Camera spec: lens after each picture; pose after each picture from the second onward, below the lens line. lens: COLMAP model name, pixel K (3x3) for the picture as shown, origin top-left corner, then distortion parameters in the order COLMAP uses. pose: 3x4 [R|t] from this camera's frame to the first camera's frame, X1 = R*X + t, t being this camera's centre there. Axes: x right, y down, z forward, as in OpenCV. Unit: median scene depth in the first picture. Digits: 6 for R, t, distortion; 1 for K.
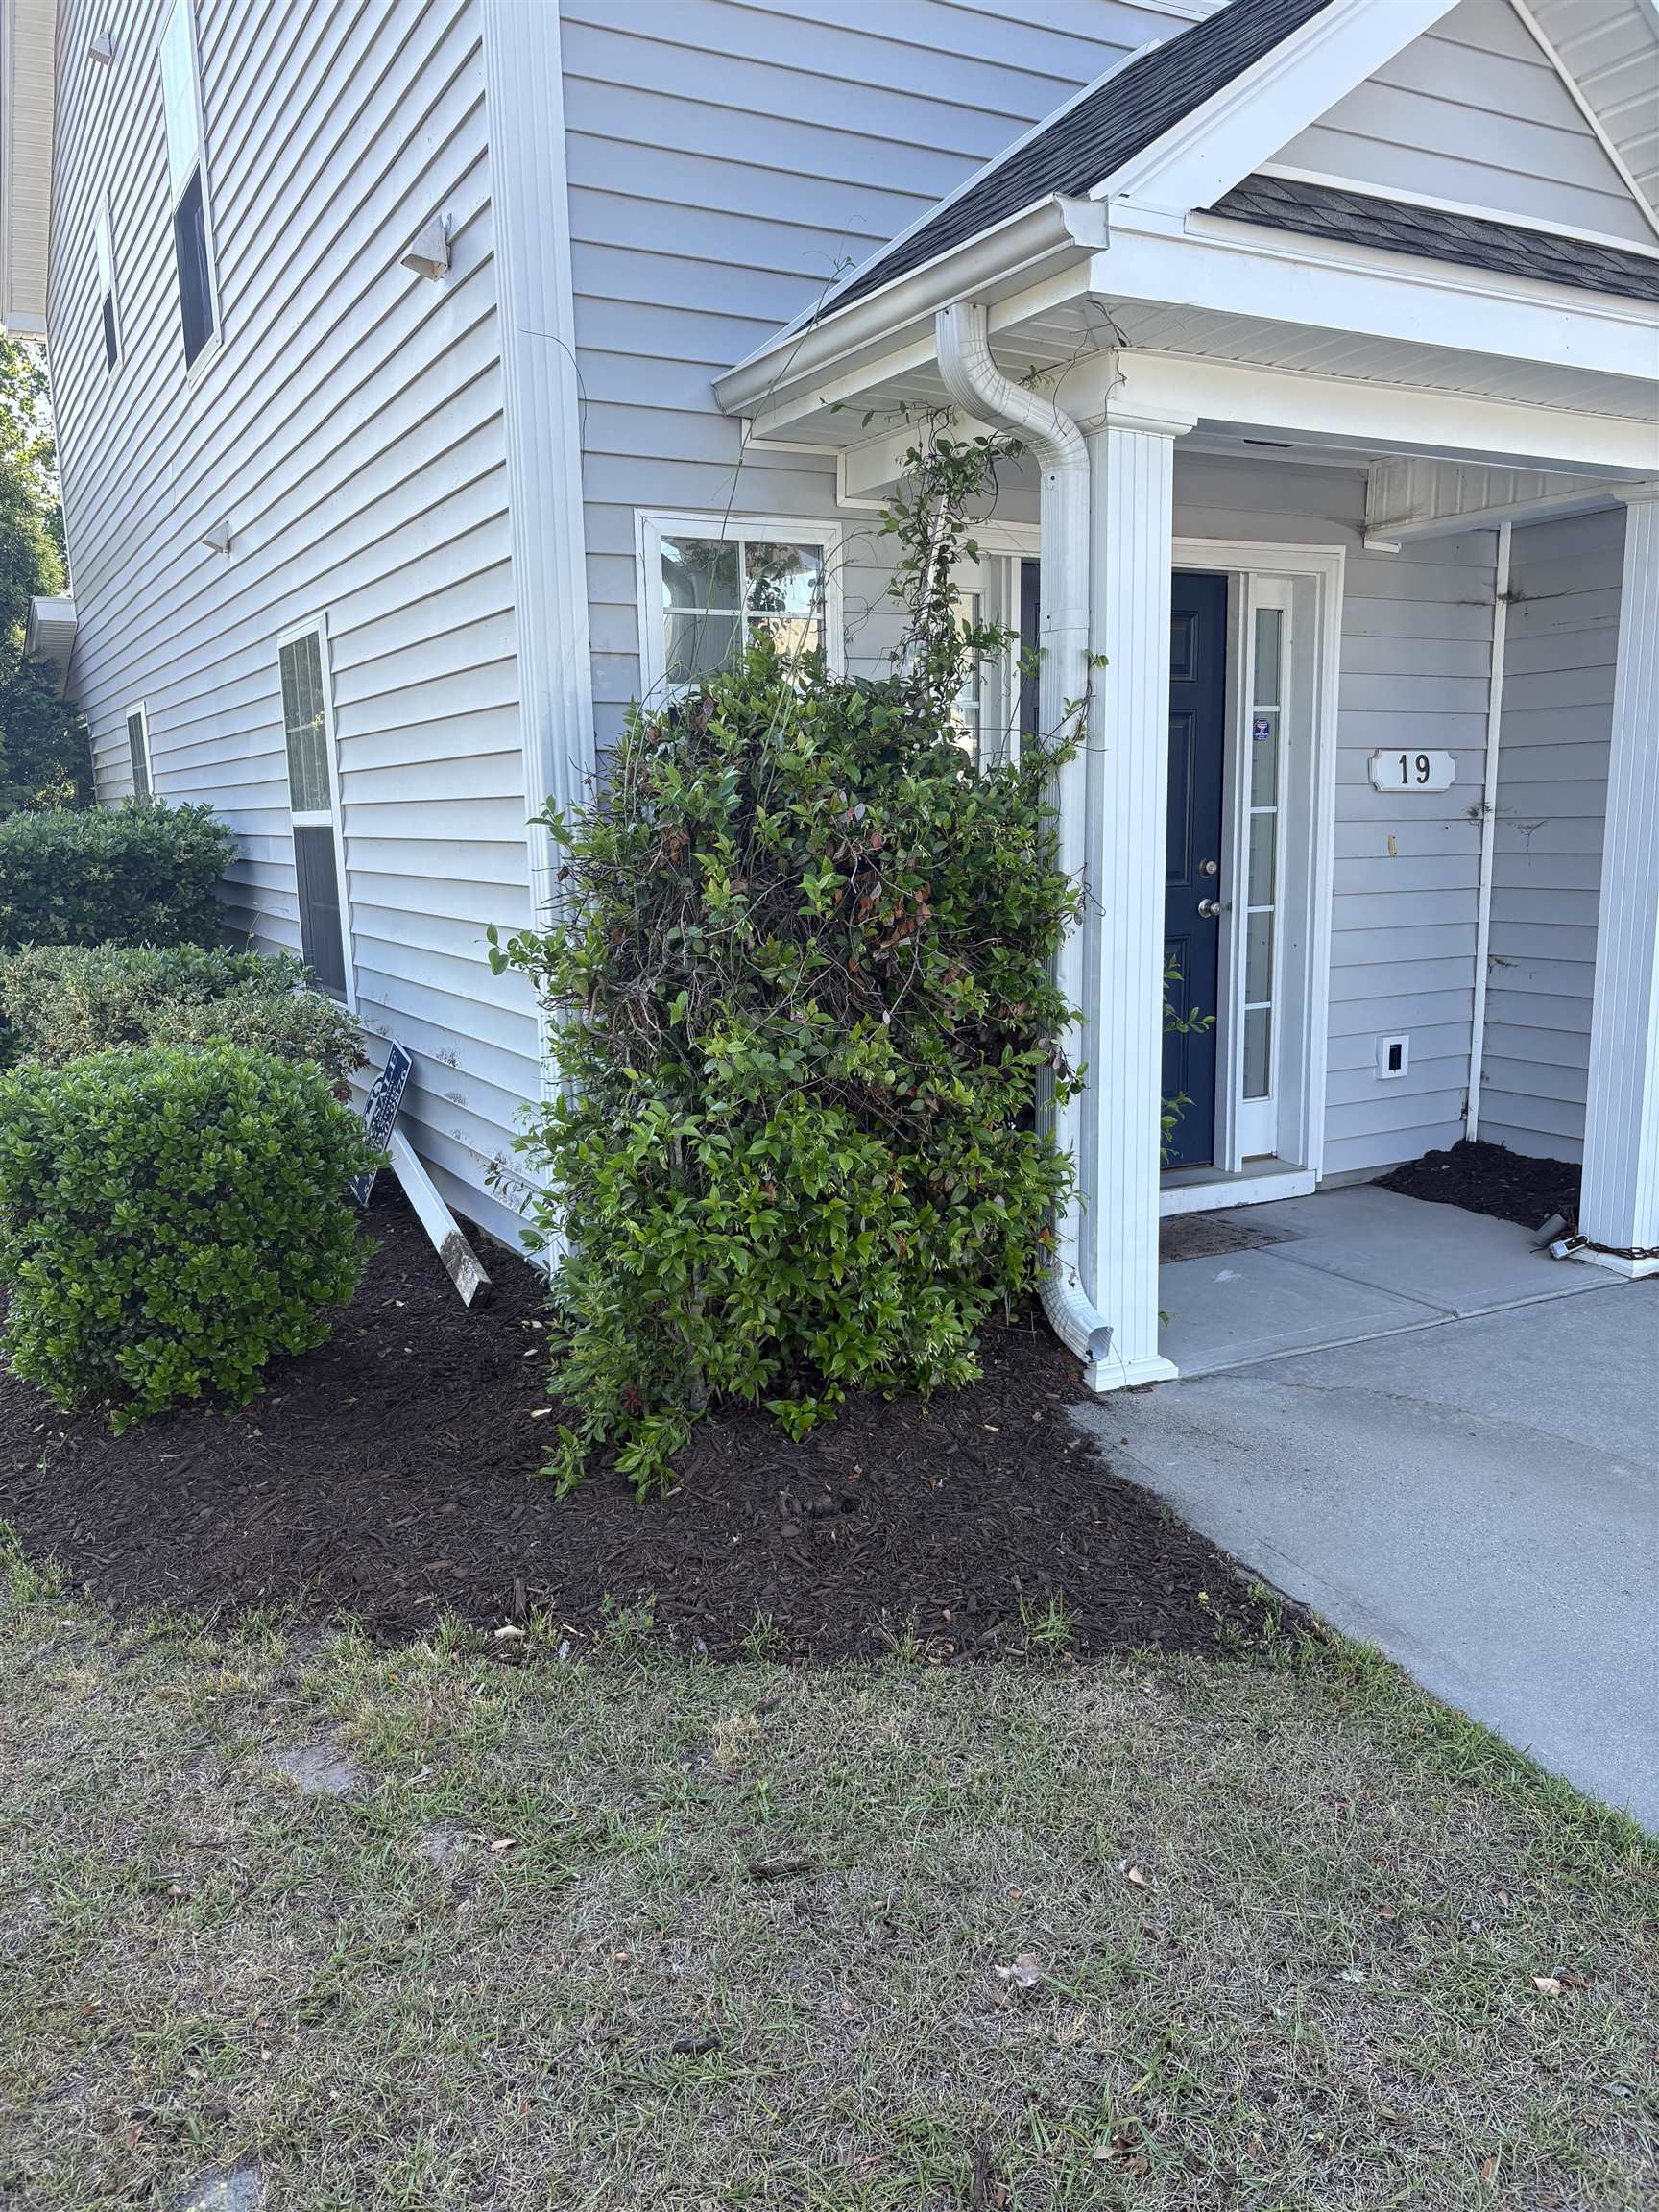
lens RADIAL K [[1649.4, 0, 829.4], [0, 1649.4, 1135.3], [0, 0, 1]] dist [0.050819, -0.056442]
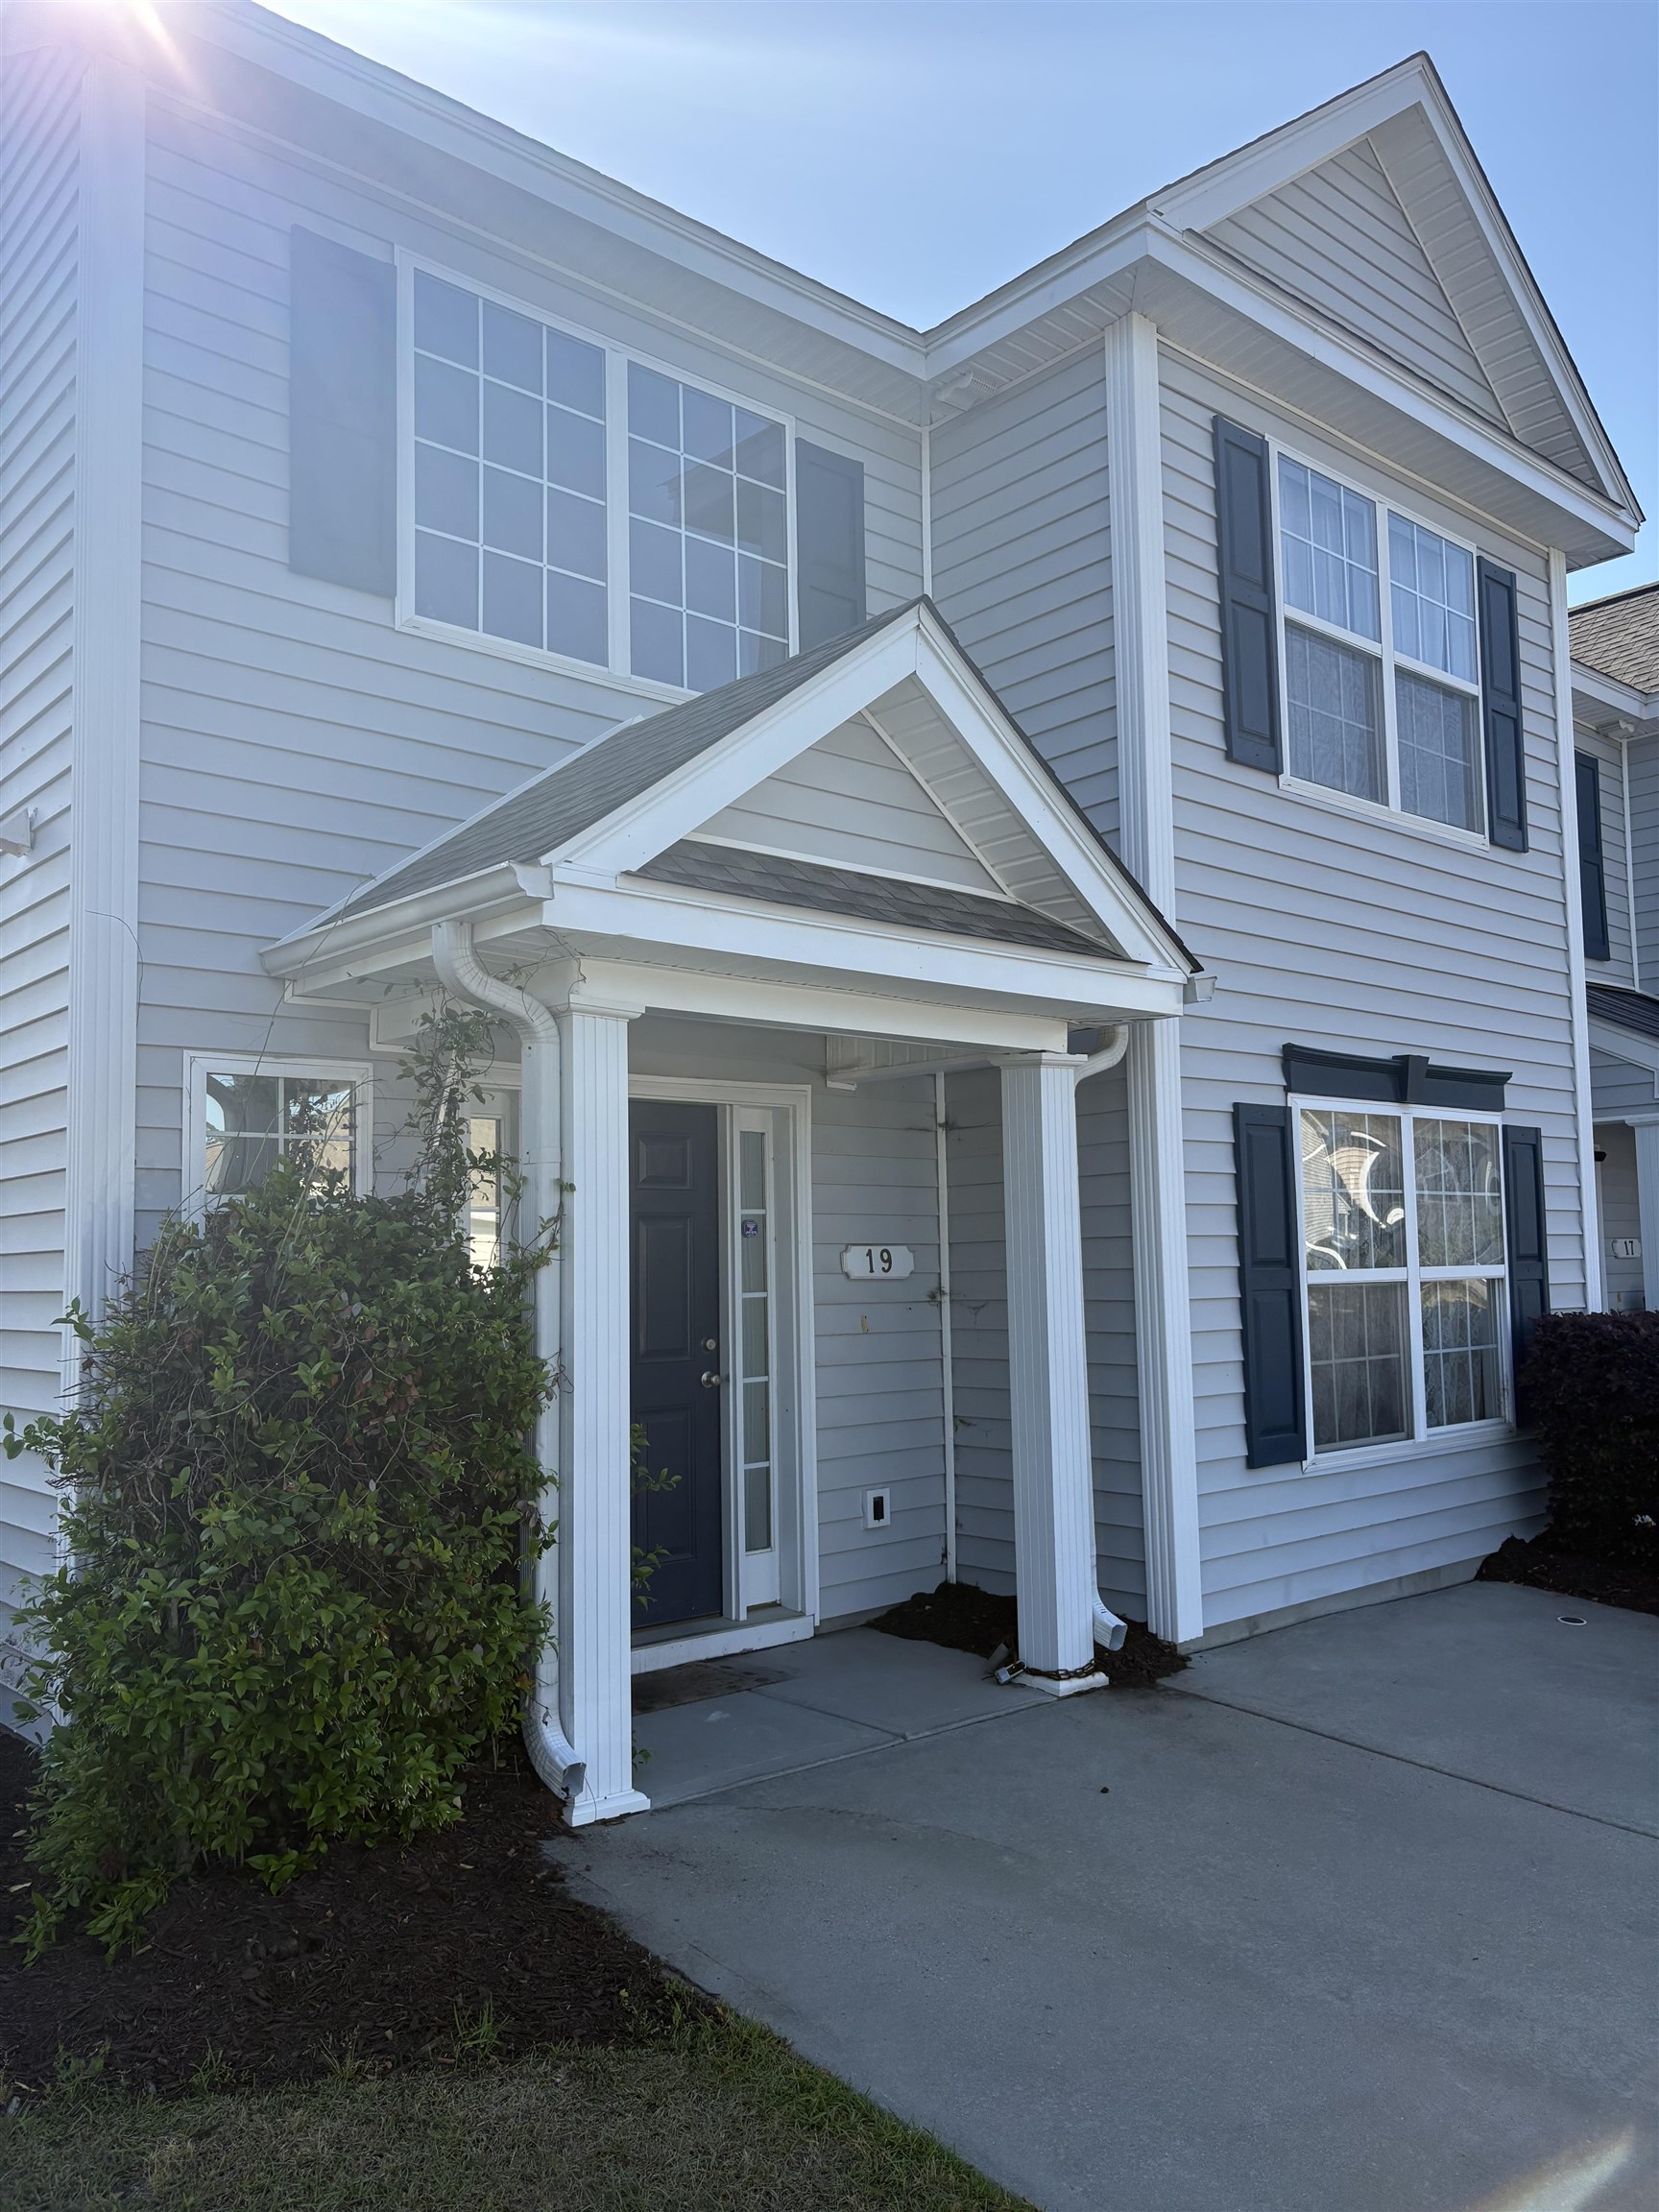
lens RADIAL K [[1663.3, 0, 832.0], [0, 1663.3, 1130.5], [0, 0, 1]] dist [0.051219, -0.052941]
pose [[0.974164, 0.019923, 0.224960, 0.075943], [0.042934, 0.961599, -0.271081, 0.020456], [-0.221721, 0.273736, 0.935900, -0.230058]]
